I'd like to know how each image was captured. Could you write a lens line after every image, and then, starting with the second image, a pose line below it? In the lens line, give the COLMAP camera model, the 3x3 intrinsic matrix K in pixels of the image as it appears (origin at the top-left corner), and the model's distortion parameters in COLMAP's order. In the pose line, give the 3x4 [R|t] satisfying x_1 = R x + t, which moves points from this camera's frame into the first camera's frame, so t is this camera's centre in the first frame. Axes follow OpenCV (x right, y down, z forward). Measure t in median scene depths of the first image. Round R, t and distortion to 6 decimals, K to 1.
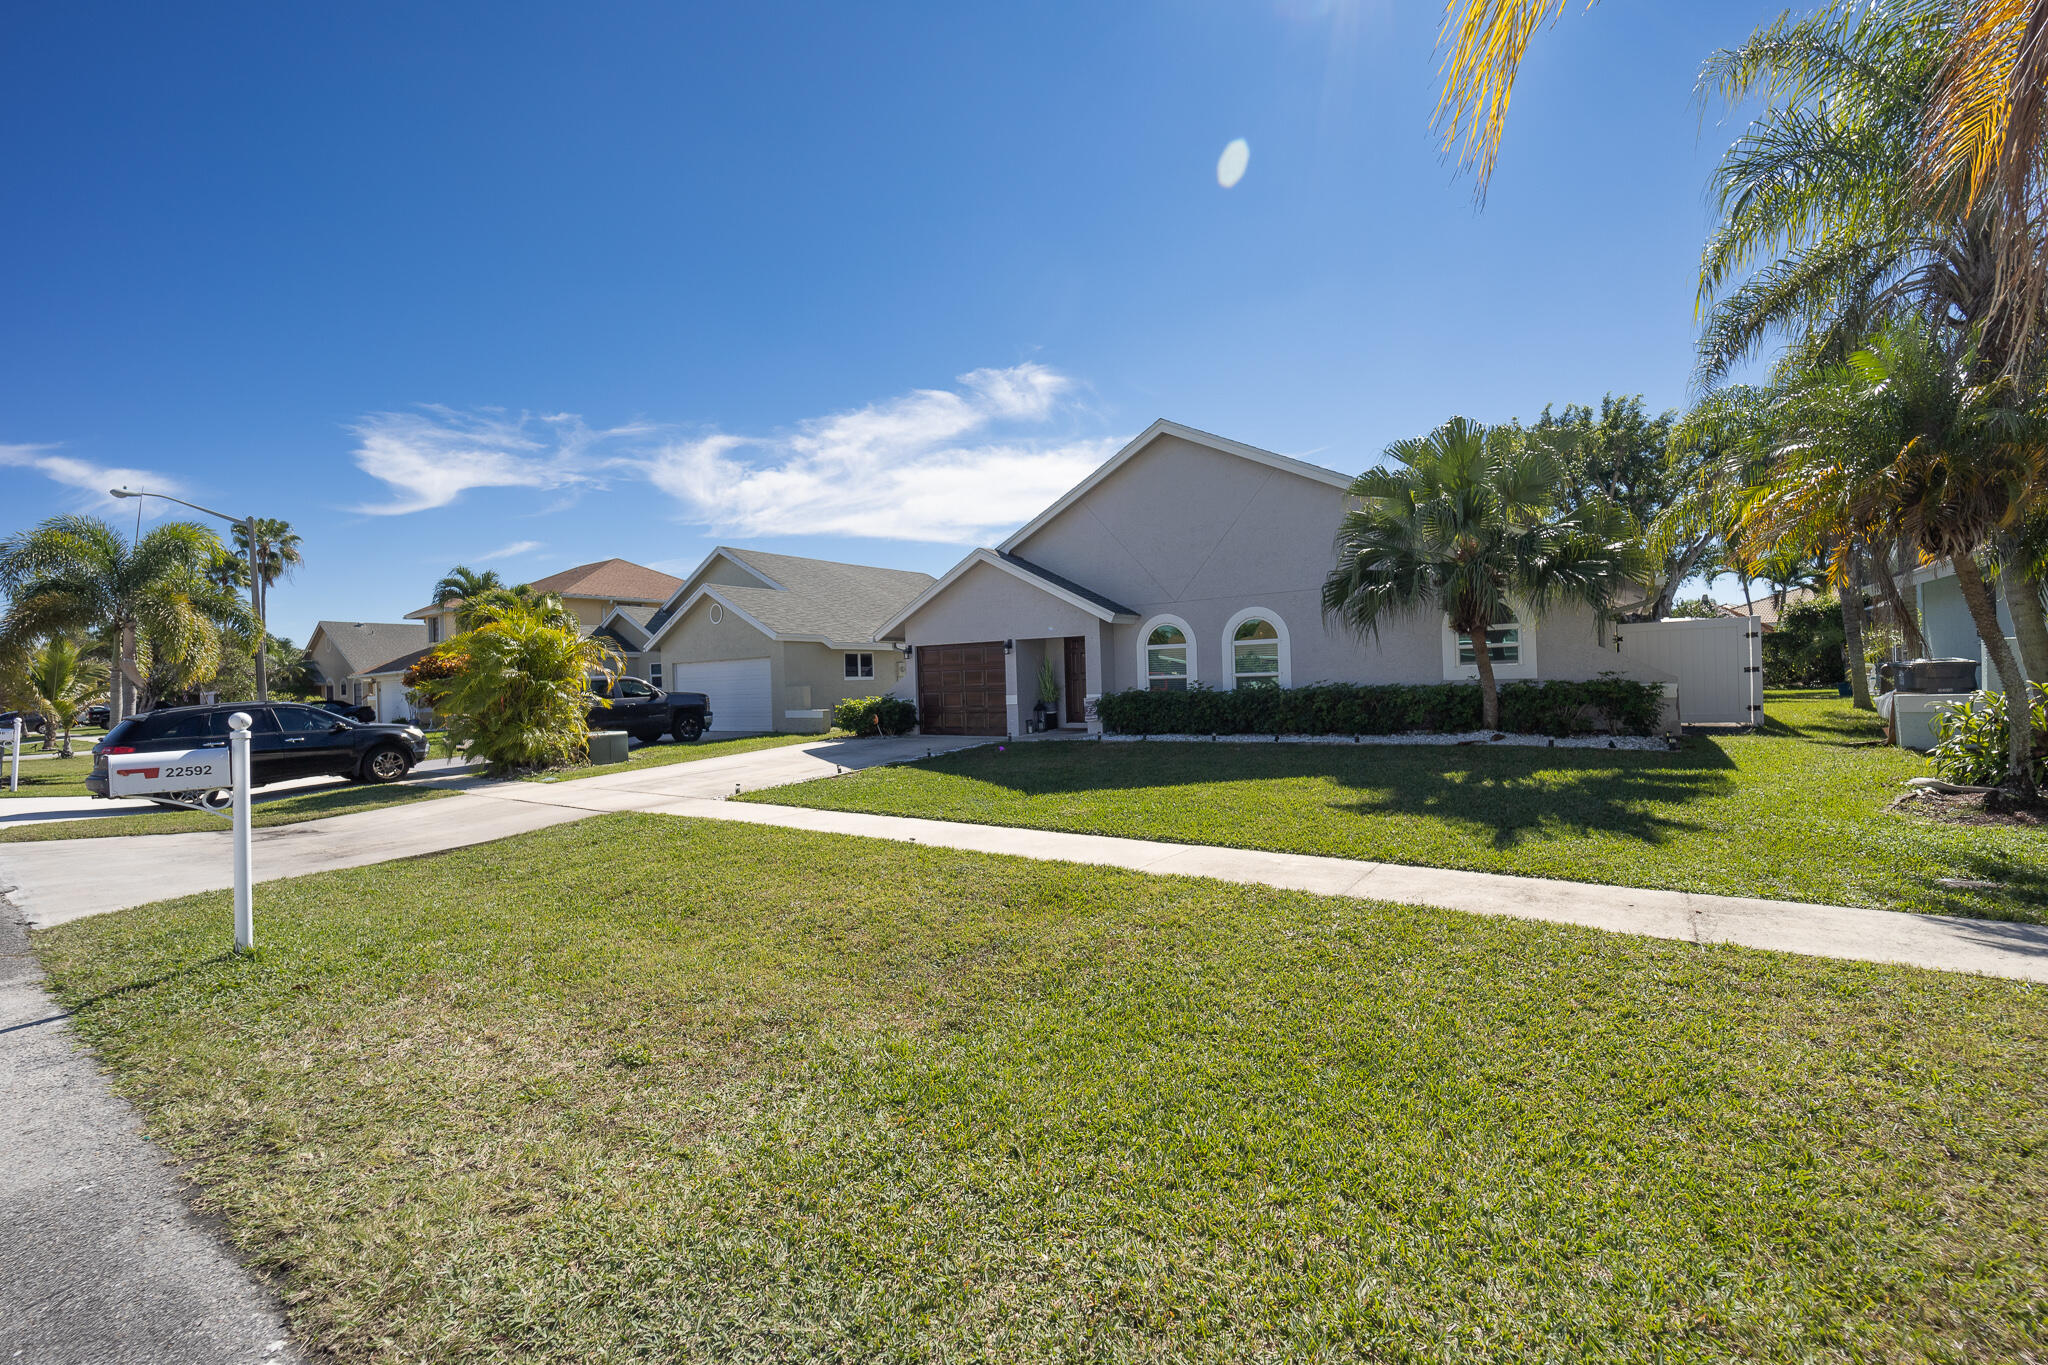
lens RADIAL K [[847.4, 0, 1024.0], [0, 847.4, 682.5], [0, 0, 1]] dist [0.001120, -0.000109]
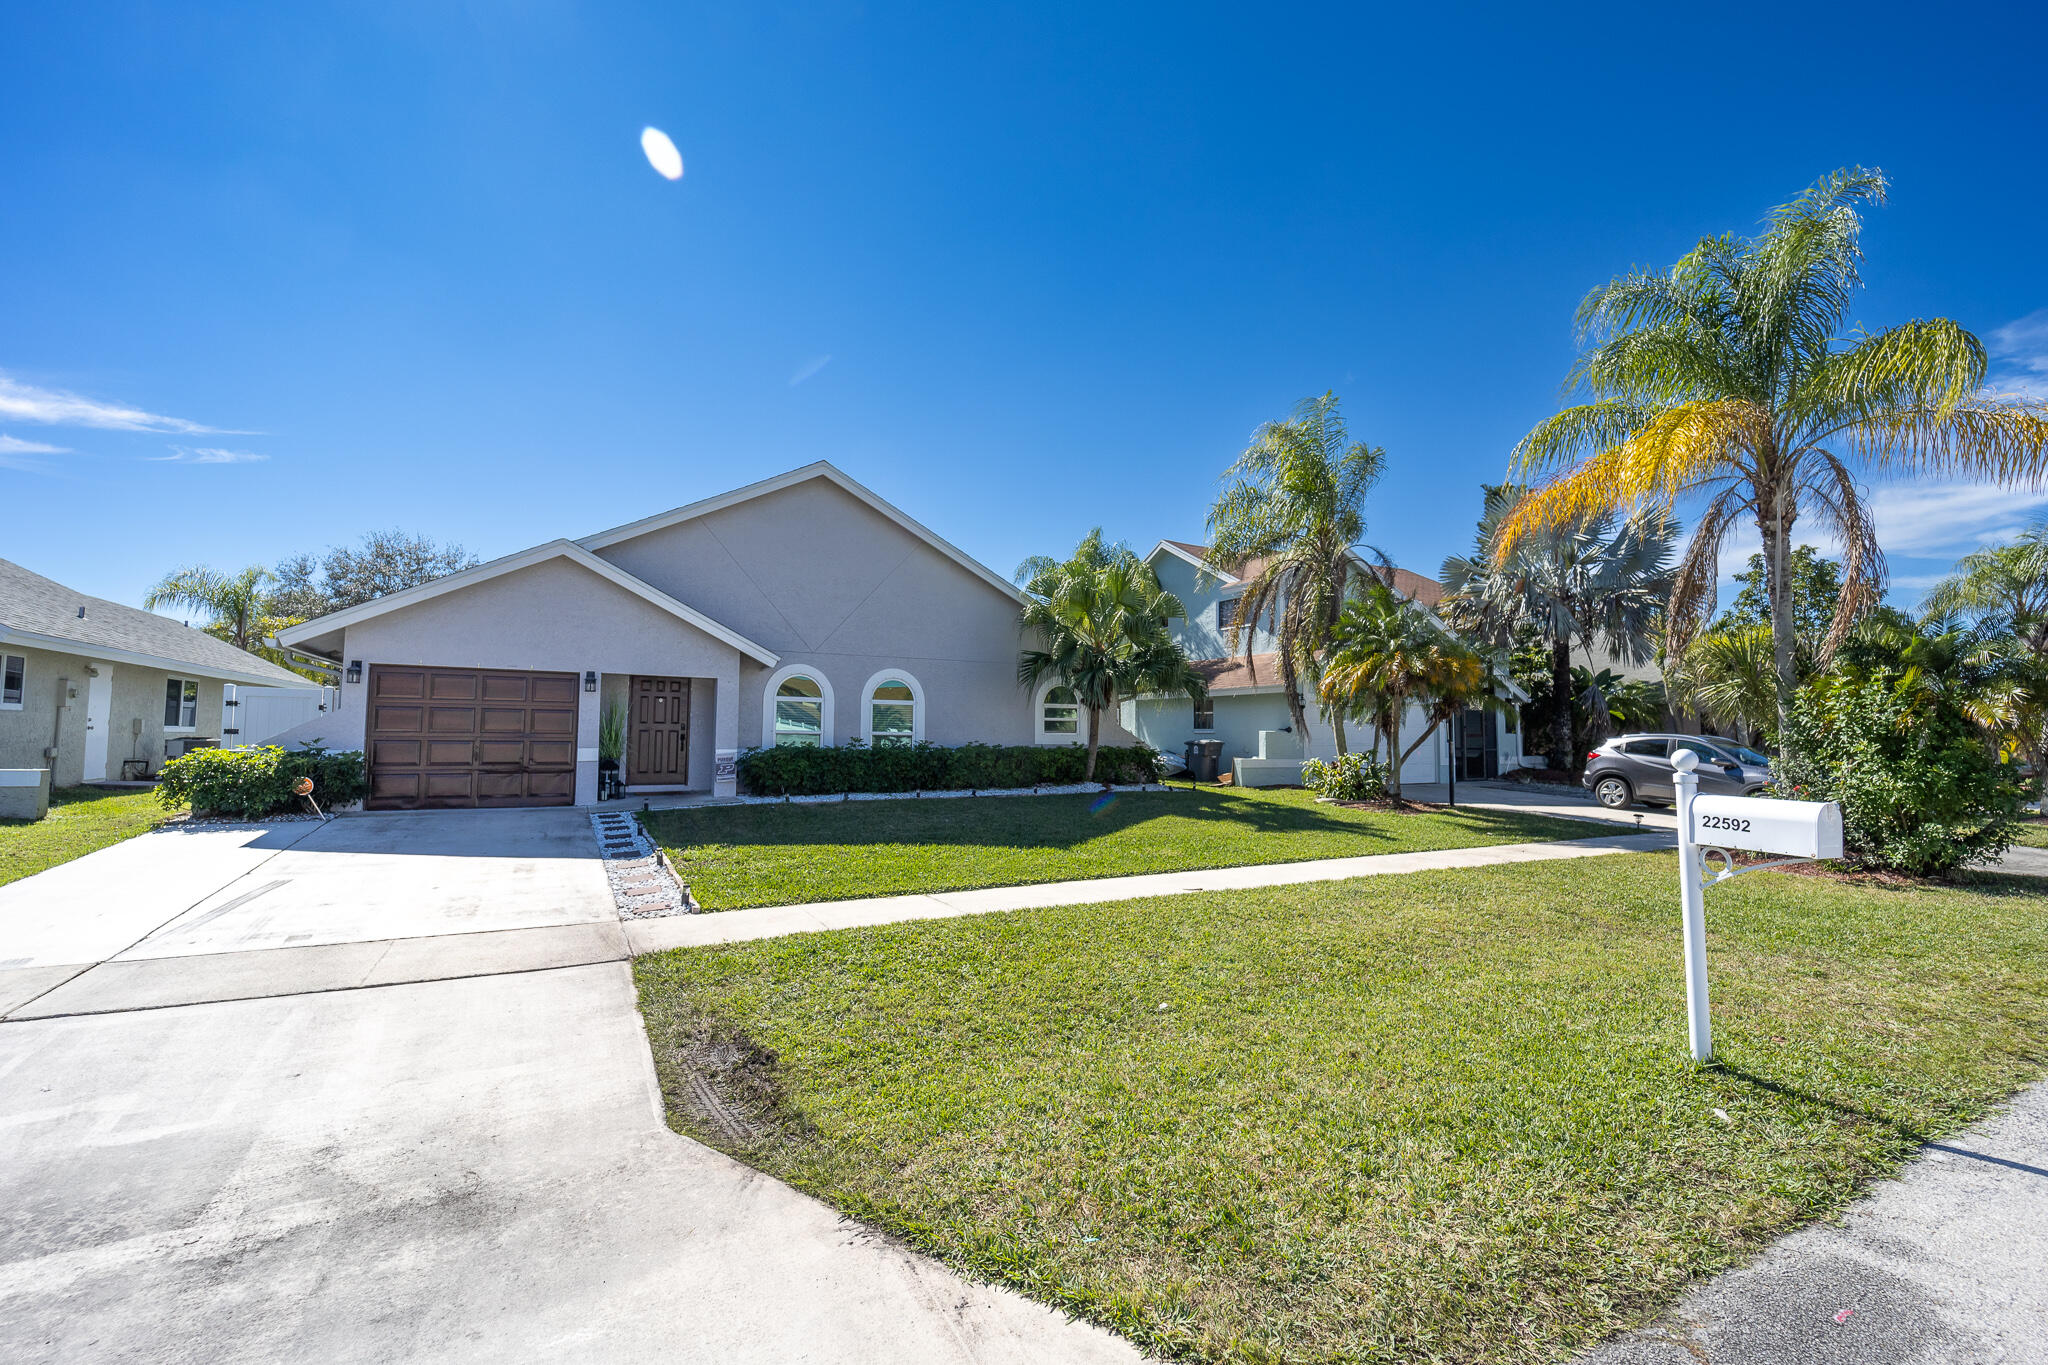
lens RADIAL K [[847.4, 0, 1024.0], [0, 847.4, 682.5], [0, 0, 1]] dist [0.001120, -0.000109]
pose [[0.413298, 0.093387, 0.905794, -0.574305], [-0.022518, 0.995471, -0.092358, 0.019638], [-0.910317, 0.017775, 0.413529, 0.399532]]
